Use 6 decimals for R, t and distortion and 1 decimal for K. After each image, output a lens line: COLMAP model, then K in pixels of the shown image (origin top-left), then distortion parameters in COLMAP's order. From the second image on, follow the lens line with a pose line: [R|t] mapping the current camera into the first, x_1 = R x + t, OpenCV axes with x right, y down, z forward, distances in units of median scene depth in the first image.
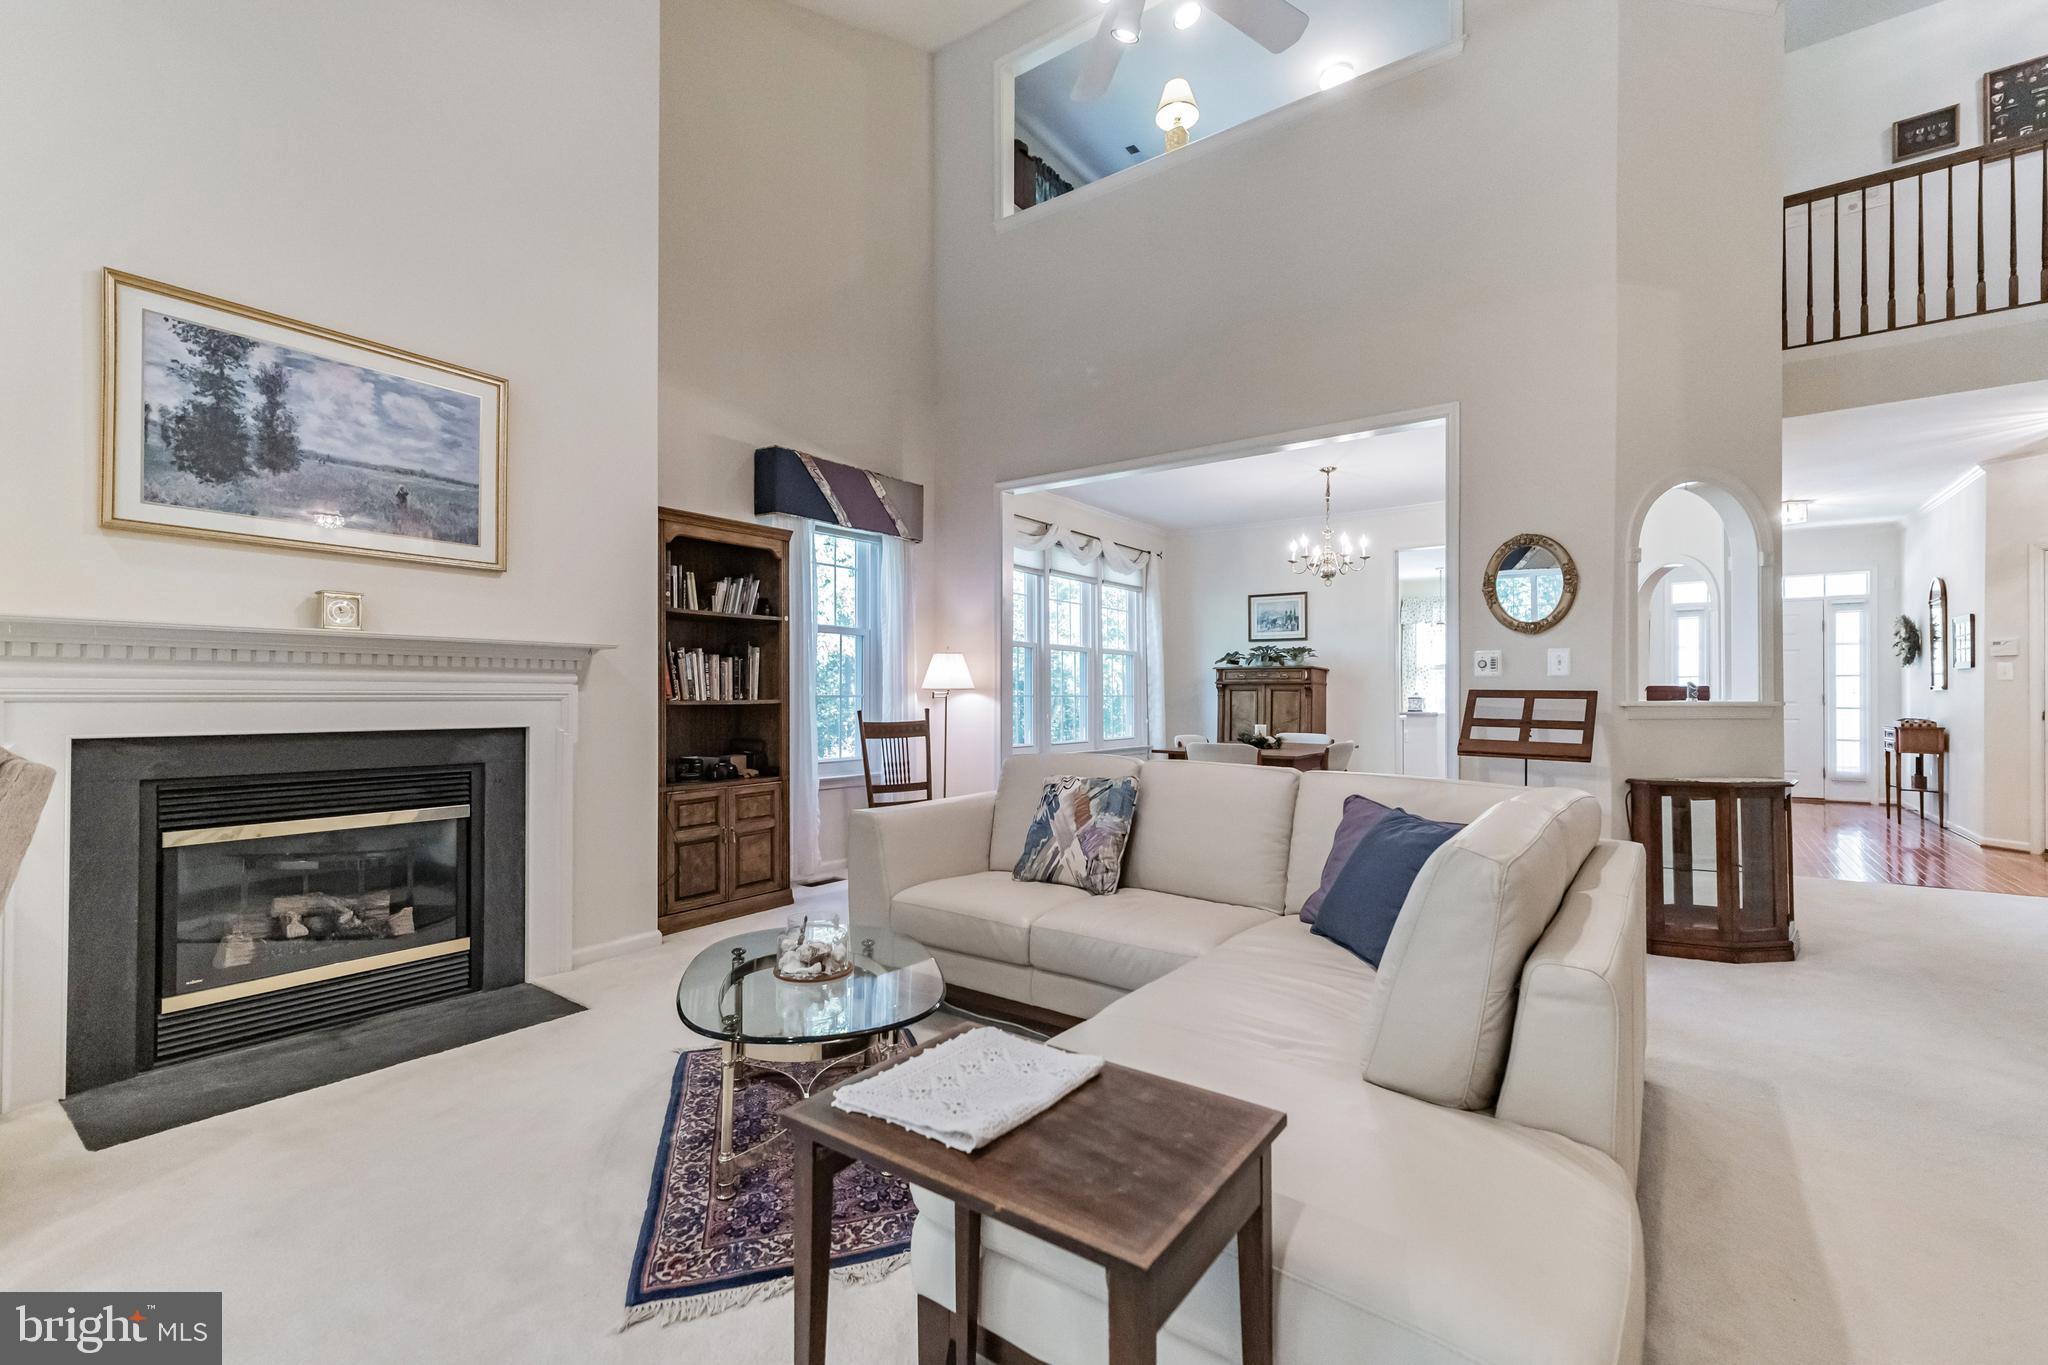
lens RADIAL K [[893.0, 0, 1012.5], [0, 893.0, 687.5], [0, 0, 1]] dist [0.007930, -0.000512]
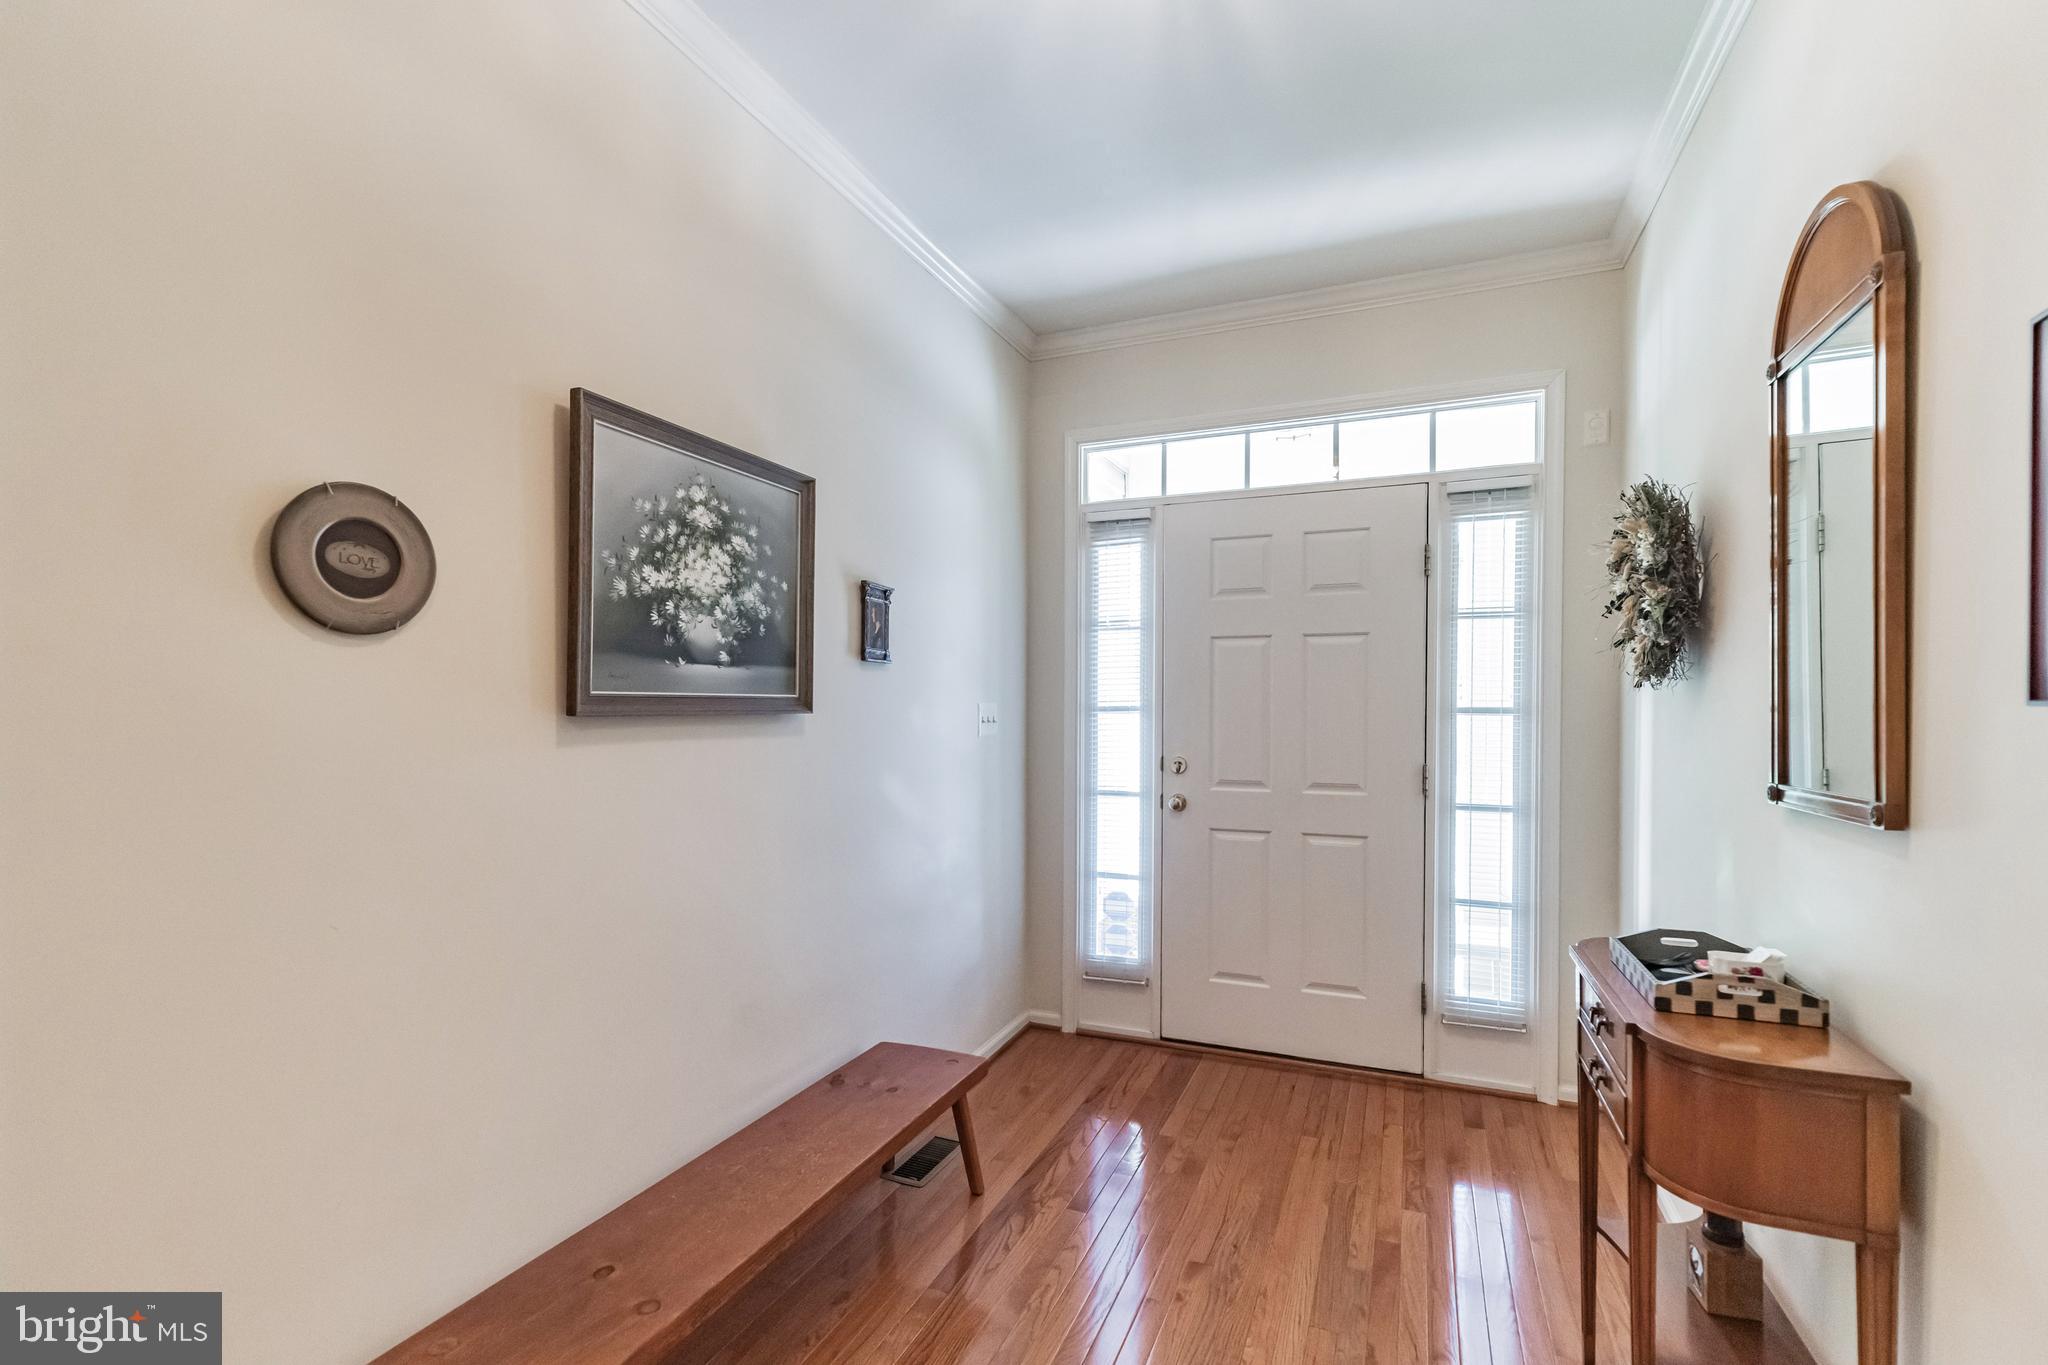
lens RADIAL K [[893.0, 0, 1030.6], [0, 893.0, 711.3], [0, 0, 1]] dist [0.007930, -0.000512]
pose [[0.974752, 0.000952, 0.223289, 1.051655], [-0.004492, 0.999872, 0.015347, -0.026078], [-0.223246, -0.015963, 0.974631, 1.087889]]
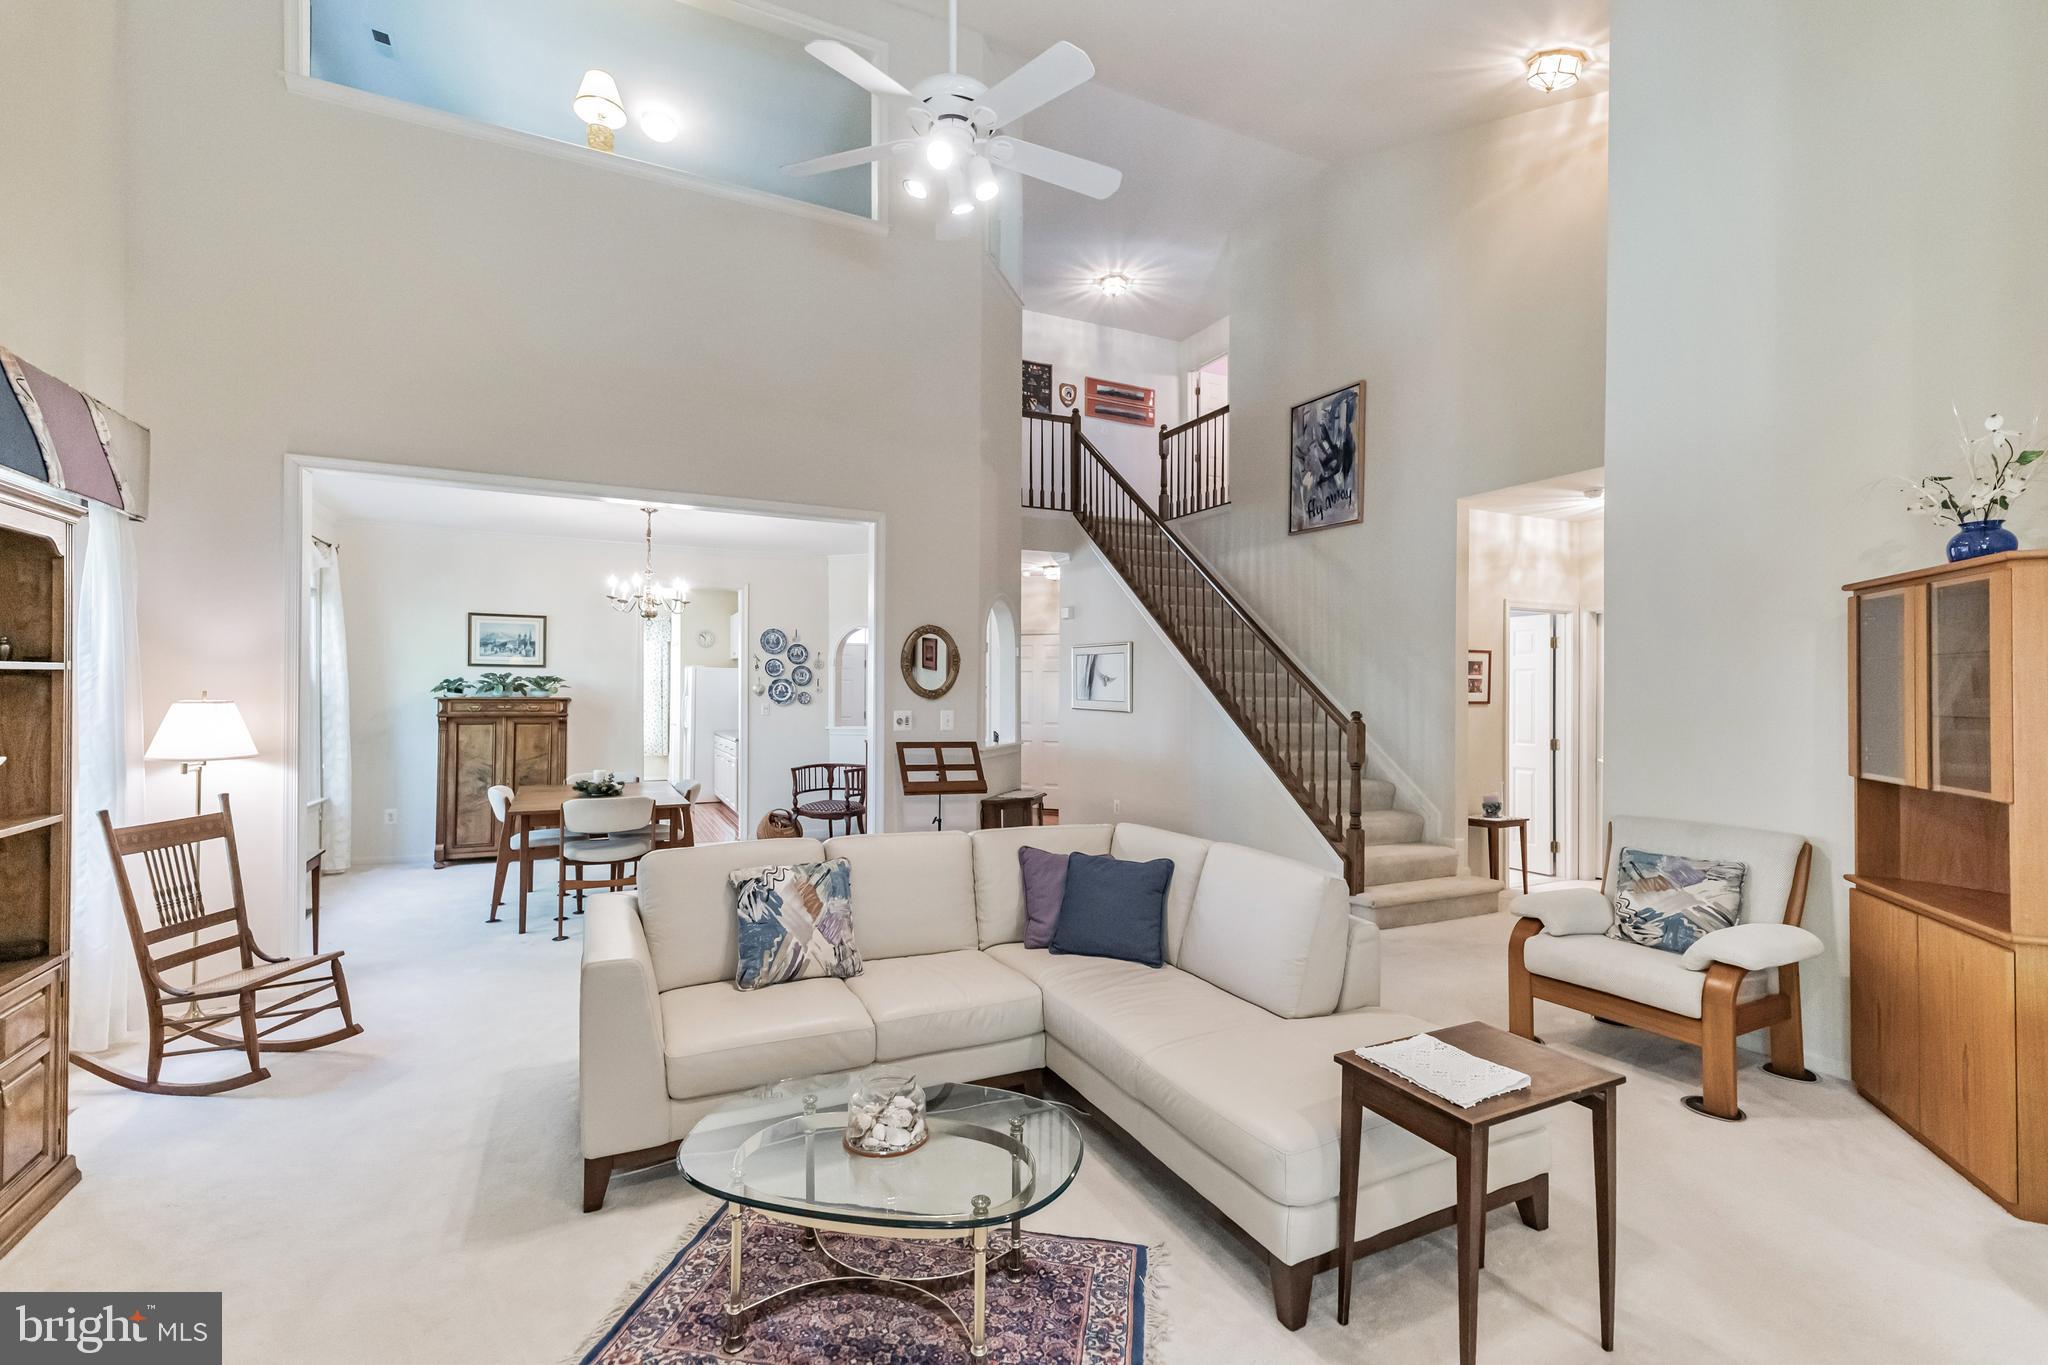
lens RADIAL K [[893.0, 0, 1022.0], [0, 893.0, 685.4], [0, 0, 1]] dist [0.007930, -0.000512]
pose [[0.464263, 0.004832, 0.885684, -0.373444], [-0.010849, 0.999941, 0.000231, -0.056373], [-0.885631, -0.009716, 0.464288, 0.174383]]
